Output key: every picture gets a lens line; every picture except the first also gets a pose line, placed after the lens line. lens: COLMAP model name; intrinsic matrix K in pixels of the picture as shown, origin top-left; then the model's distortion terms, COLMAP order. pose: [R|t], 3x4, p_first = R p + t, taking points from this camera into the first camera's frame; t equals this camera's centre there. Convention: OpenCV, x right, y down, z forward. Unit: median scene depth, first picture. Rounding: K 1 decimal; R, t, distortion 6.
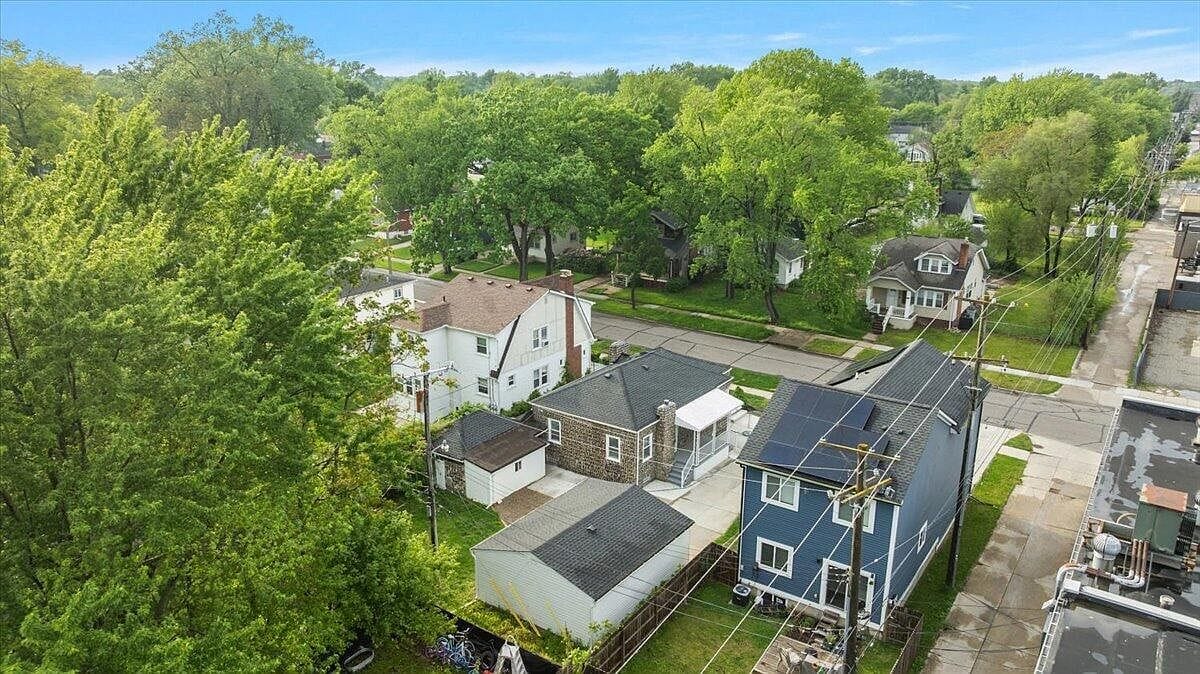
lens RADIAL K [[861.3, 0, 601.5], [0, 861.3, 335.9], [0, 0, 1]] dist [-0.001534, -0.000386]
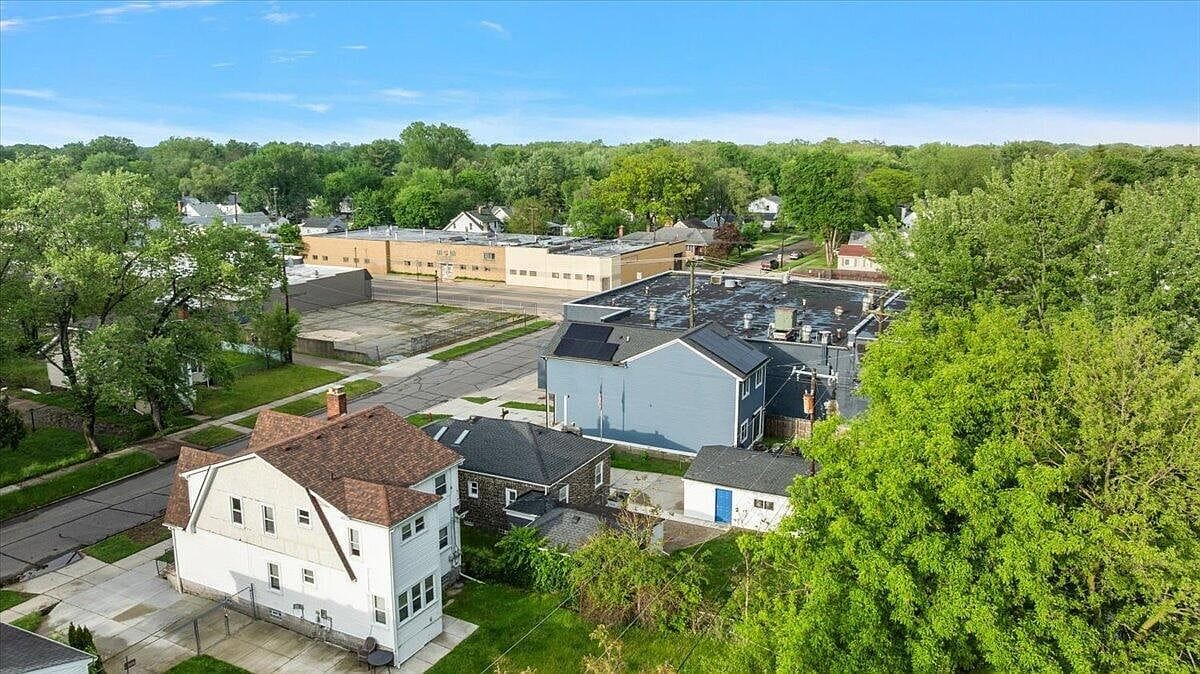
lens RADIAL K [[861.3, 0, 599.8], [0, 861.3, 338.3], [0, 0, 1]] dist [-0.001534, -0.000386]
pose [[-0.135660, -0.222051, 0.965552, -0.754717], [0.278864, 0.926603, 0.252274, -0.231190], [-0.950700, 0.303481, -0.063781, 0.746439]]
